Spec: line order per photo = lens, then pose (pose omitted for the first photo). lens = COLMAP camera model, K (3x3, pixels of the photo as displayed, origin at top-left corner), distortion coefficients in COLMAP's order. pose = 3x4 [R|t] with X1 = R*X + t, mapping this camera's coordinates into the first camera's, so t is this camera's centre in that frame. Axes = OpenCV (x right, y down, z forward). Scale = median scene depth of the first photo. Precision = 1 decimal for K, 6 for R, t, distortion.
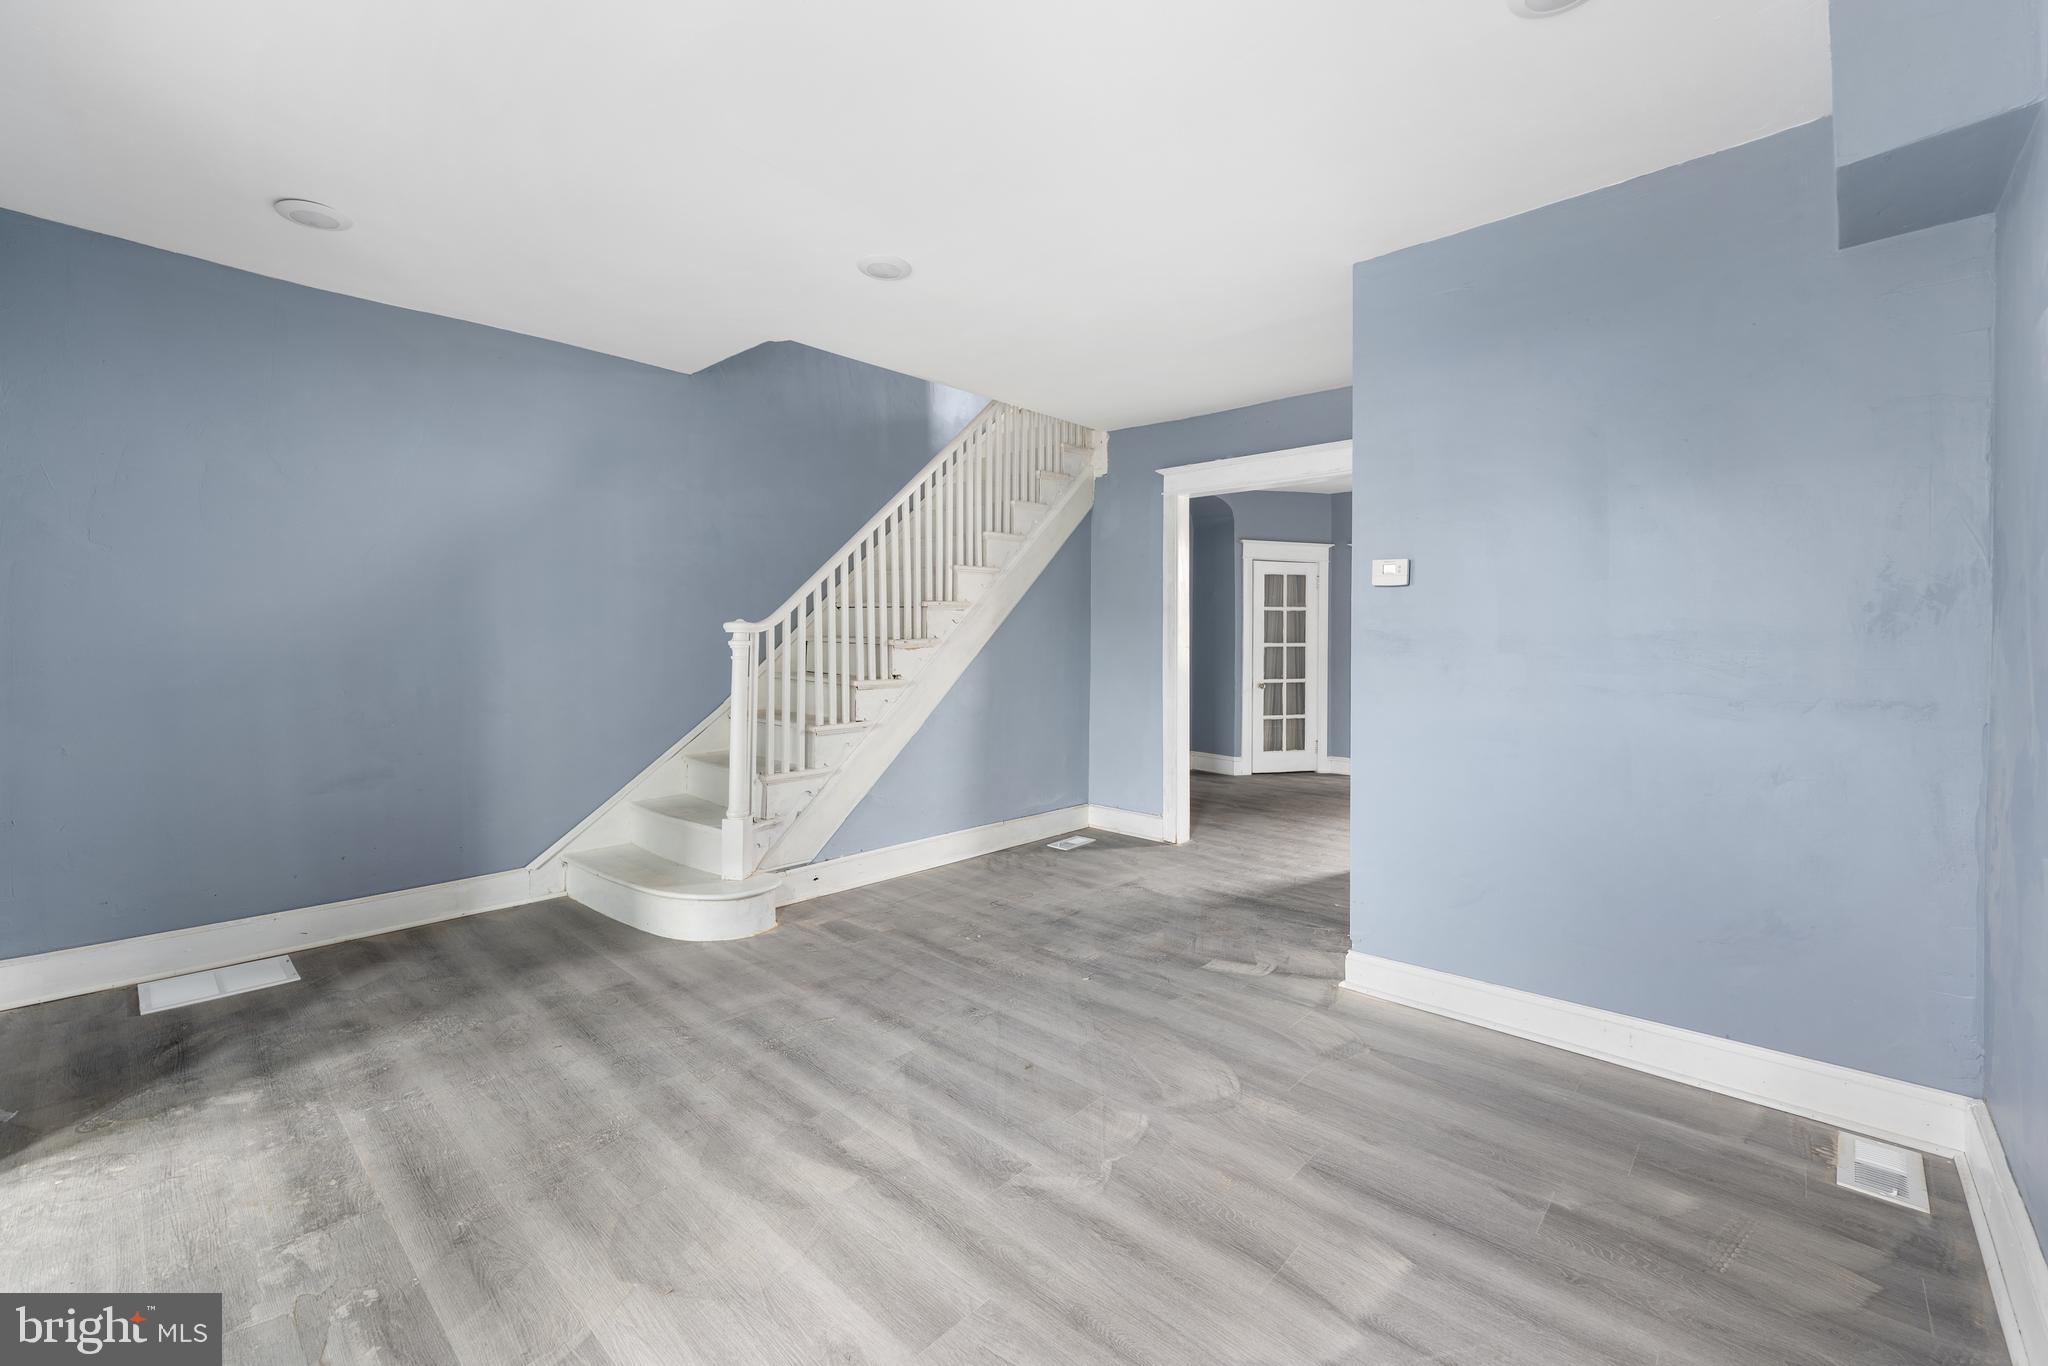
lens RADIAL K [[846.0, 0, 1017.0], [0, 846.0, 640.4], [0, 0, 1]] dist [0.001698, -0.000010]
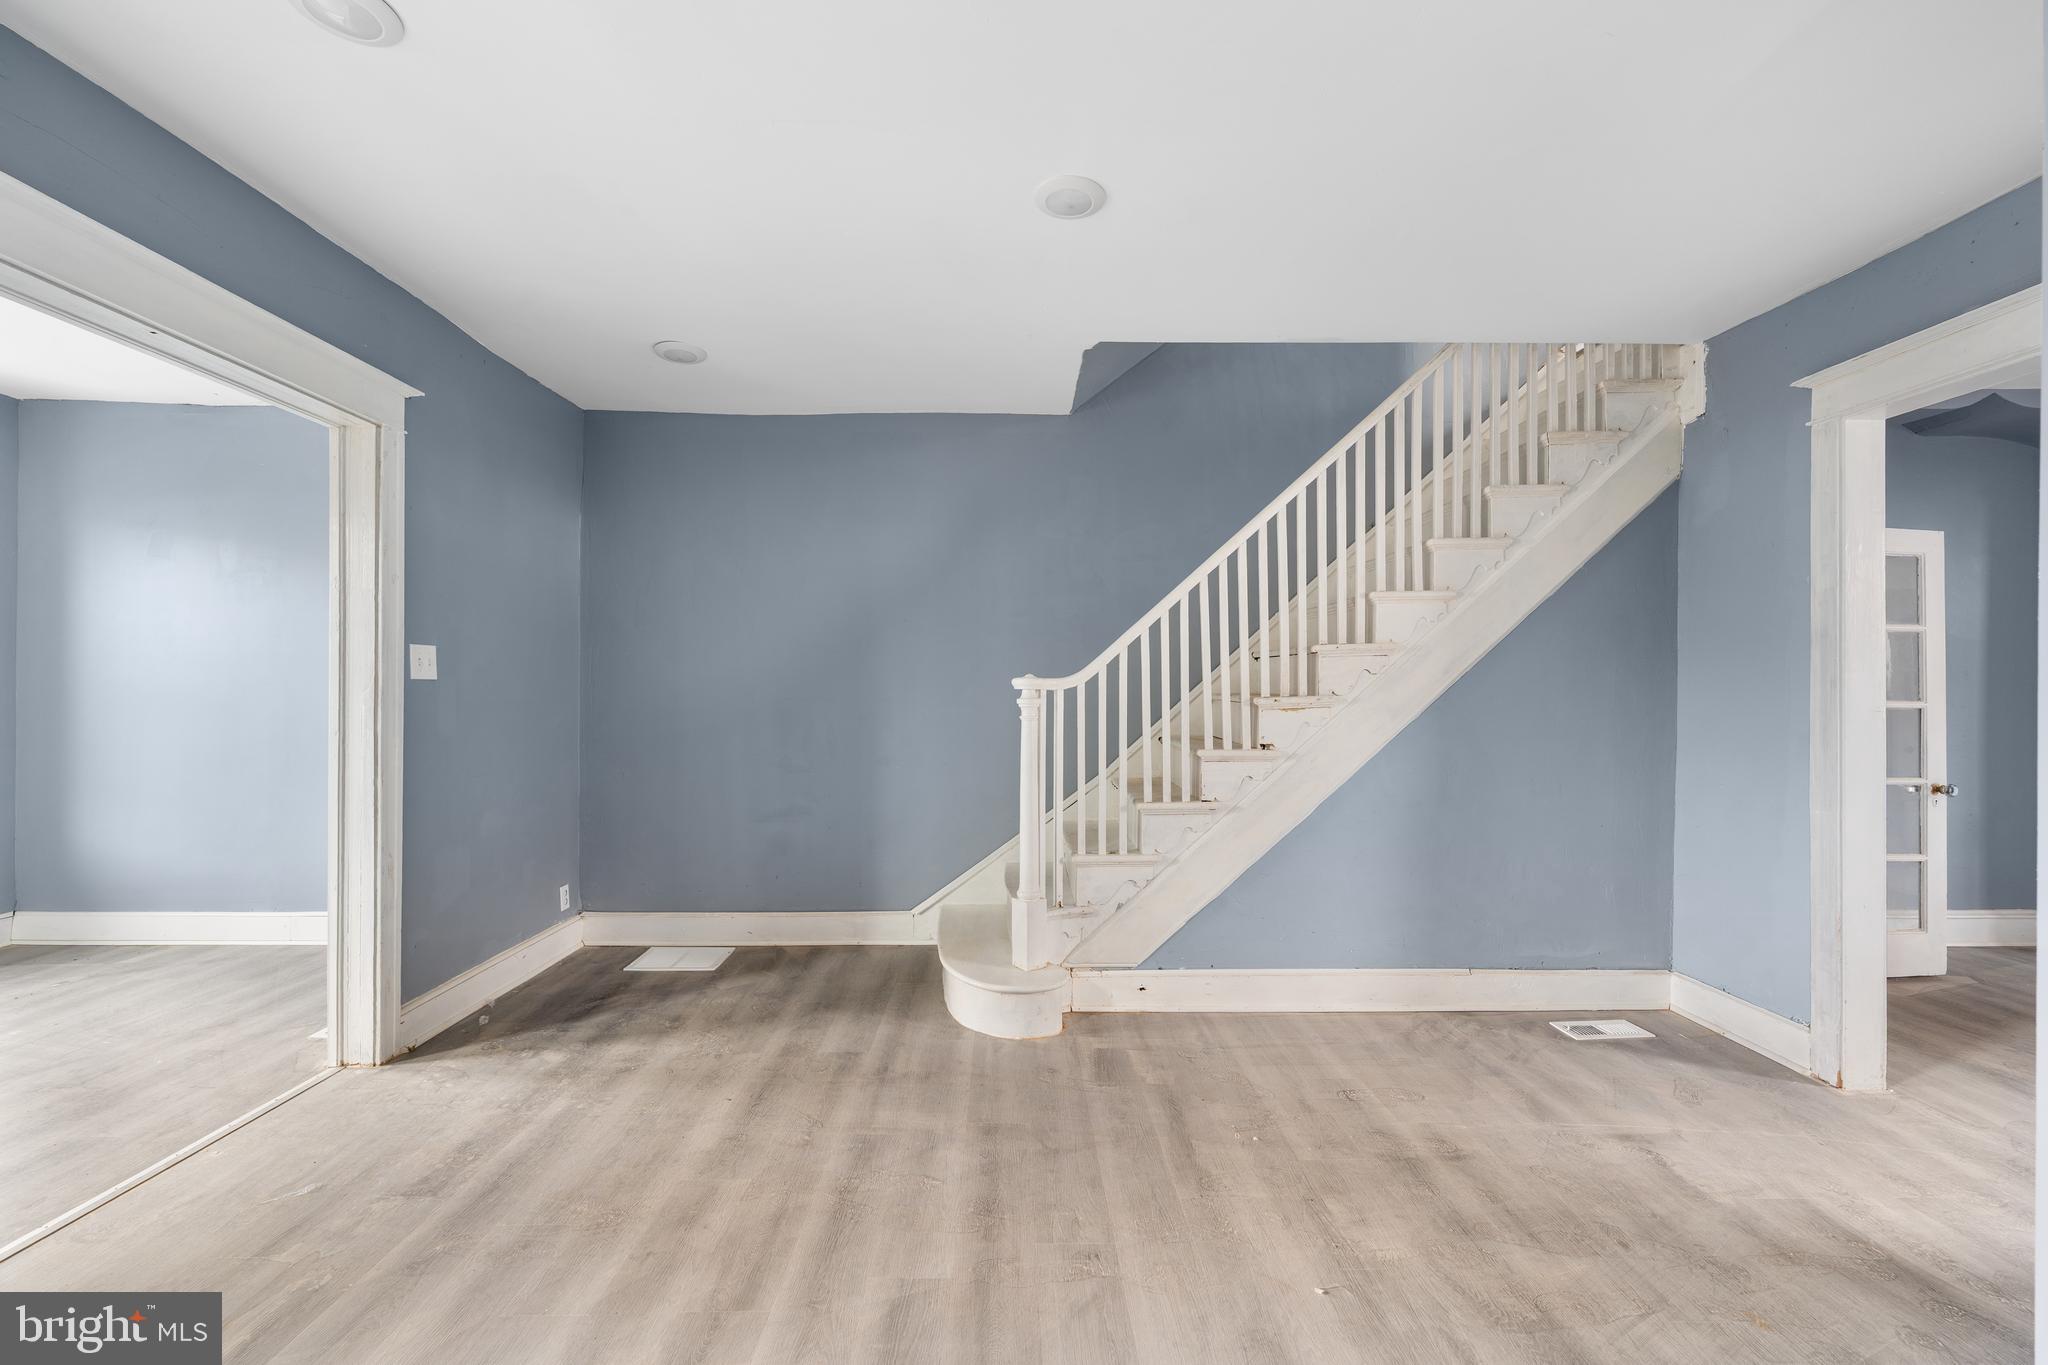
lens RADIAL K [[839.3, 0, 1019.7], [0, 839.3, 695.7], [0, 0, 1]] dist [0.001386, -0.000097]
pose [[0.693196, -0.001873, -0.720746, 0.298035], [-0.000167, 0.999996, -0.002760, -0.000224], [0.720749, 0.002033, 0.693193, 0.389957]]
